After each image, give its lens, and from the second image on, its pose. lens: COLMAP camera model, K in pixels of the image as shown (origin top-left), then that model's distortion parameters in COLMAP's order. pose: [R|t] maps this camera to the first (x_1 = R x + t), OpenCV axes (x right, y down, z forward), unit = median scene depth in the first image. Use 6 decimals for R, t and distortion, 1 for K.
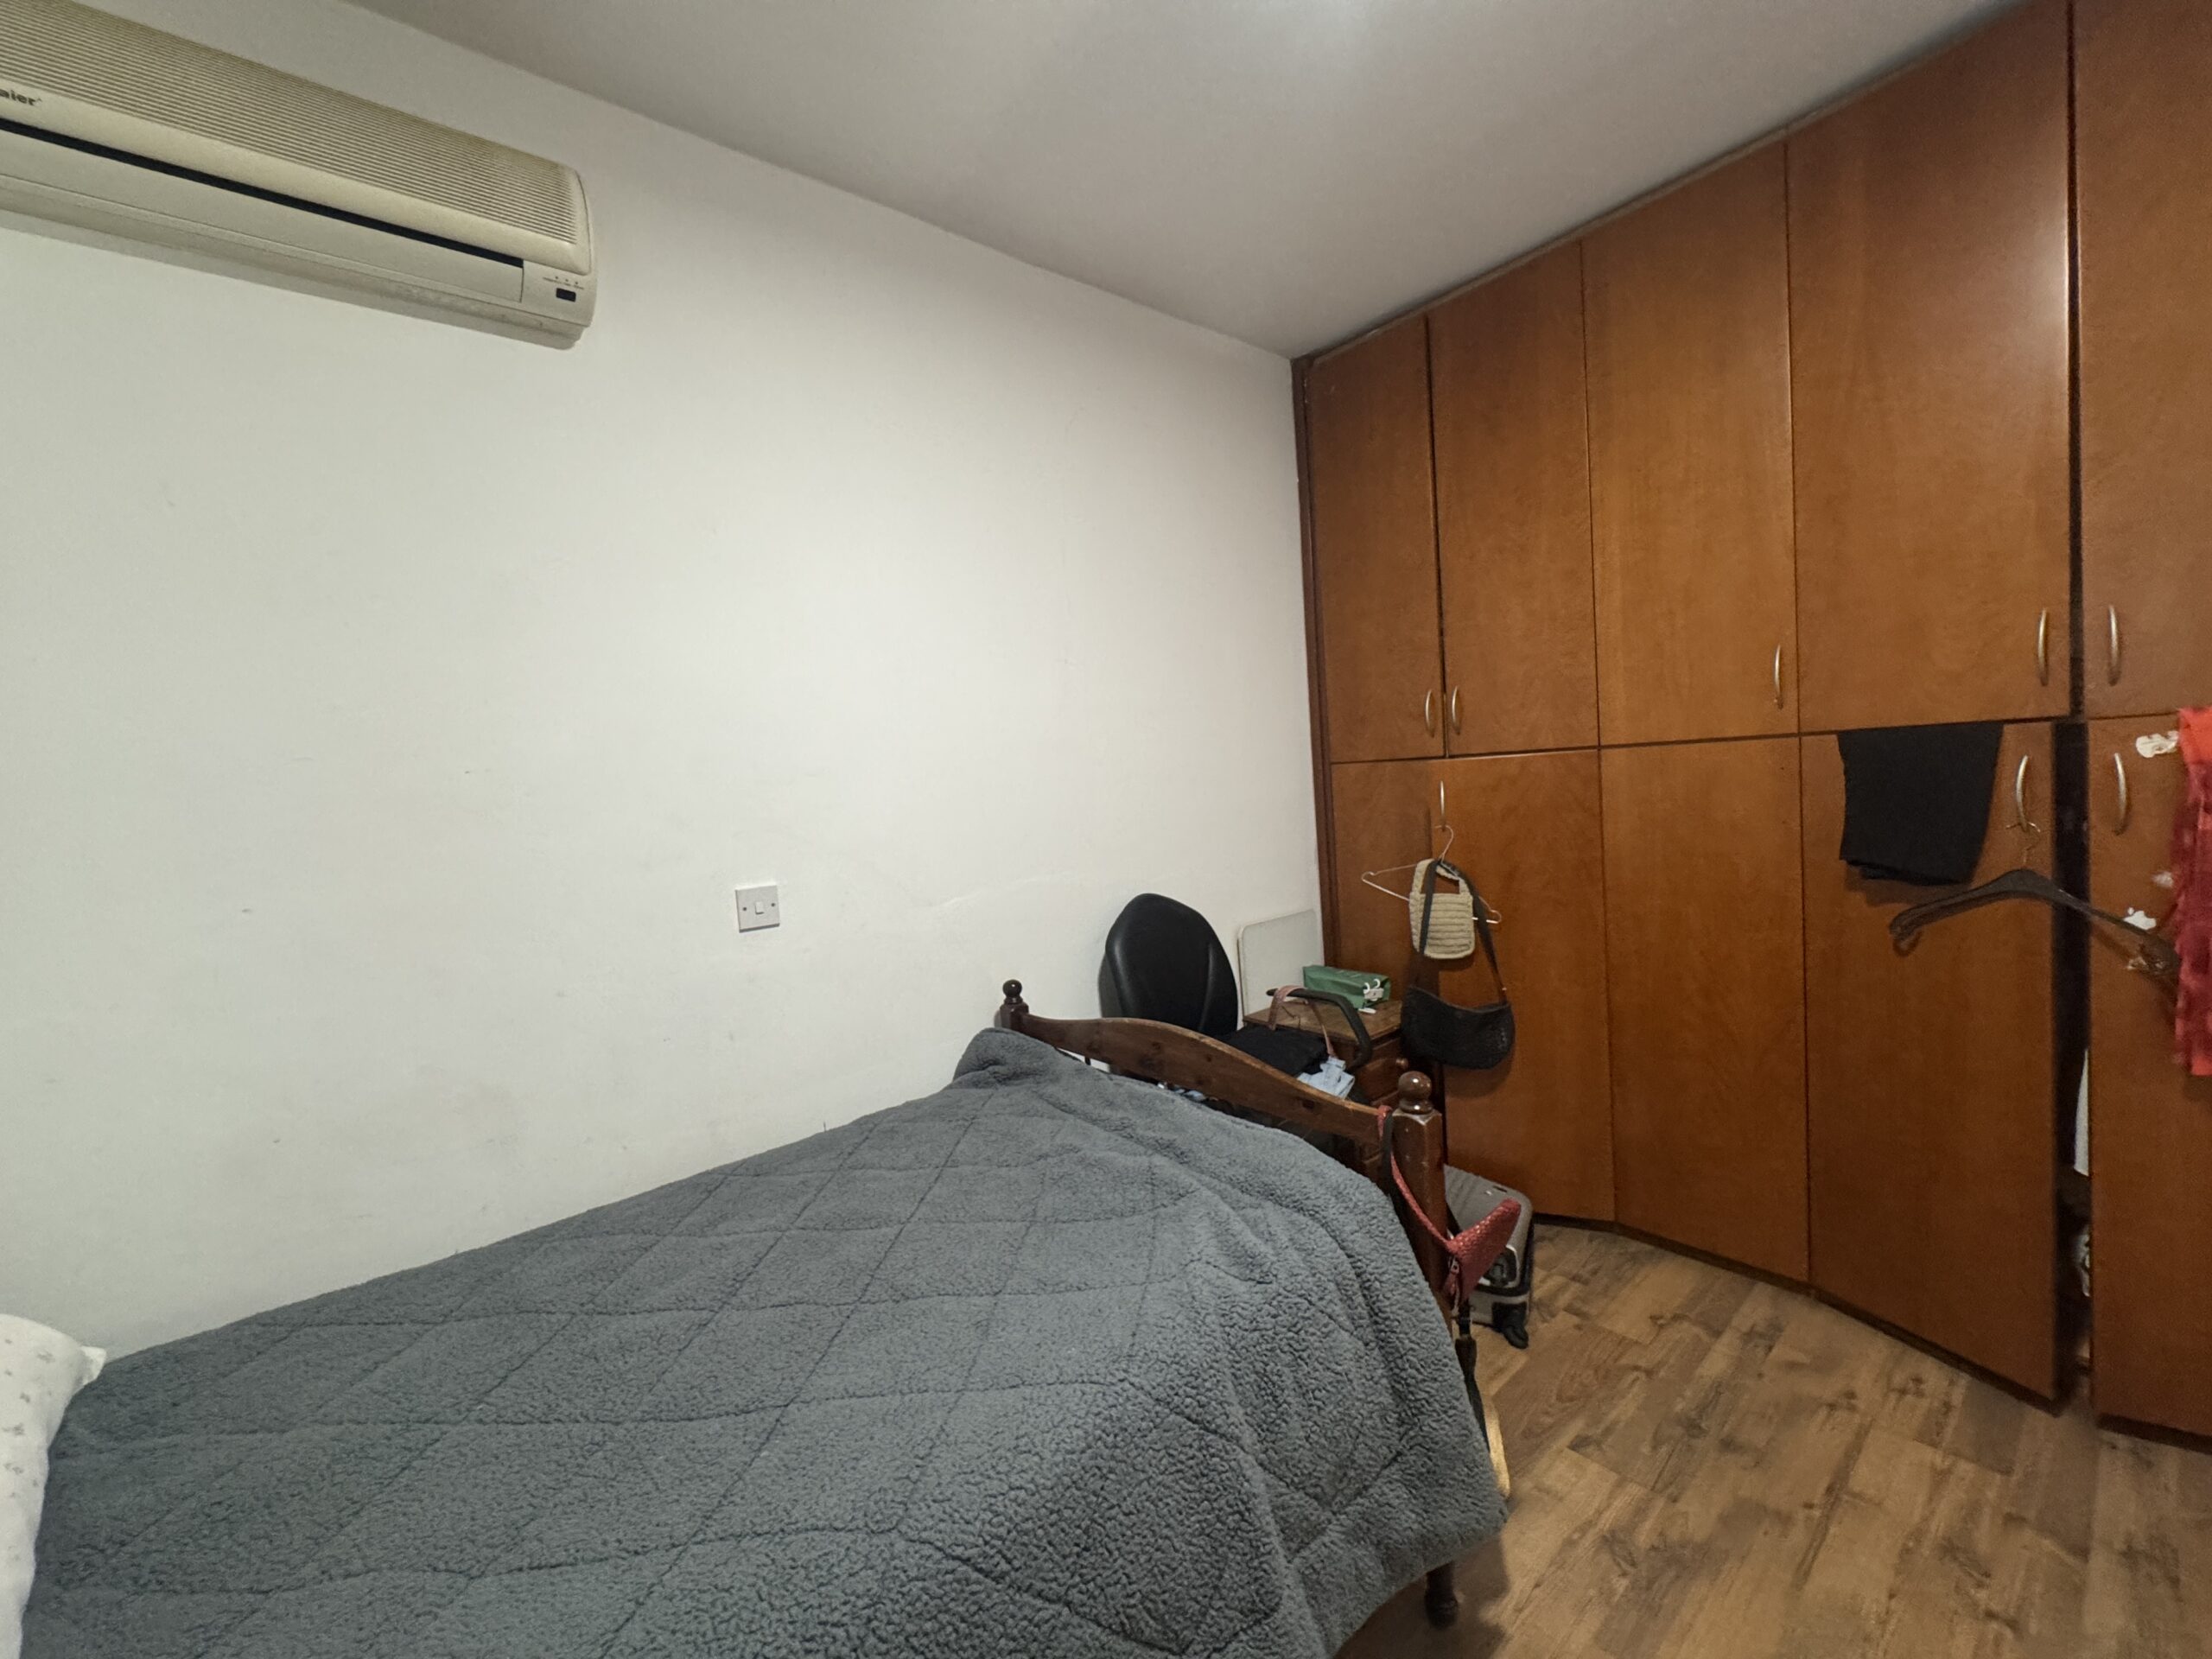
lens RADIAL K [[884.1, 0, 1108.1], [0, 884.1, 832.2], [0, 0, 1]] dist [-0.004372, 0.000344]
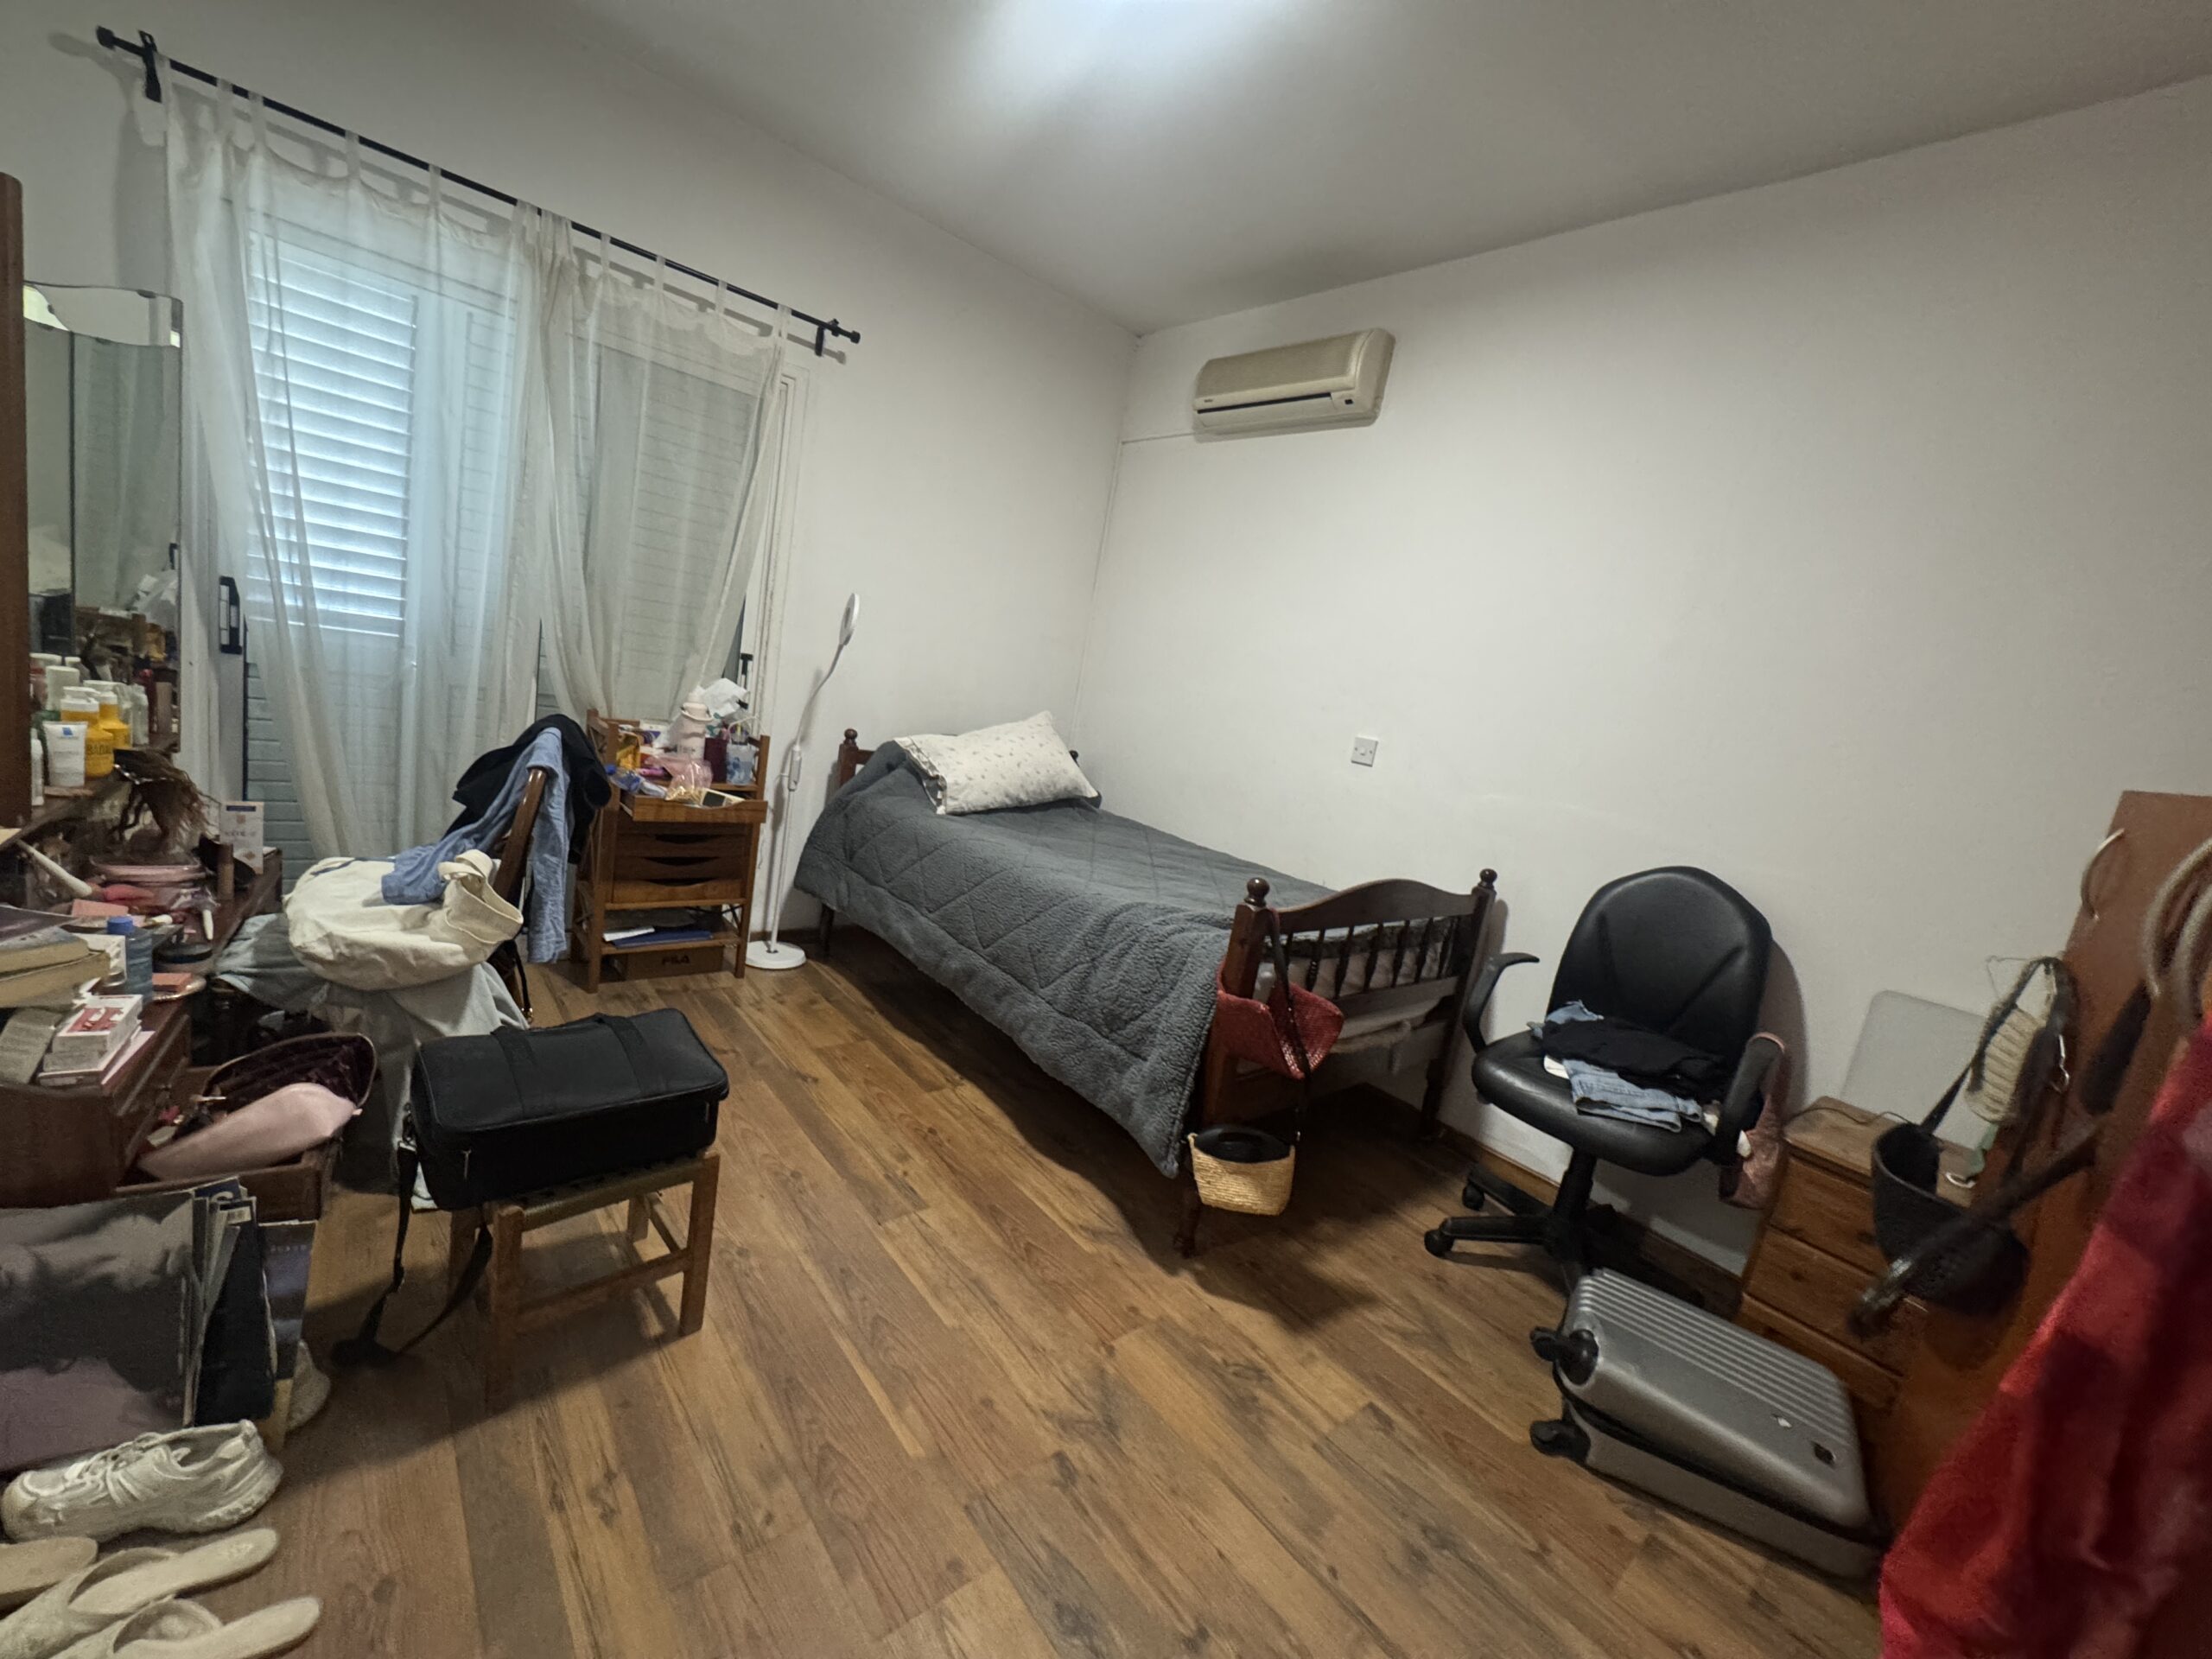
lens RADIAL K [[884.1, 0, 1109.5], [0, 884.1, 822.4], [0, 0, 1]] dist [-0.004372, 0.000344]
pose [[0.015152, 0.241993, -0.970160, 1.375667], [-0.238440, 0.943154, 0.231533, -0.063864], [0.971039, 0.227817, 0.071991, 0.532943]]
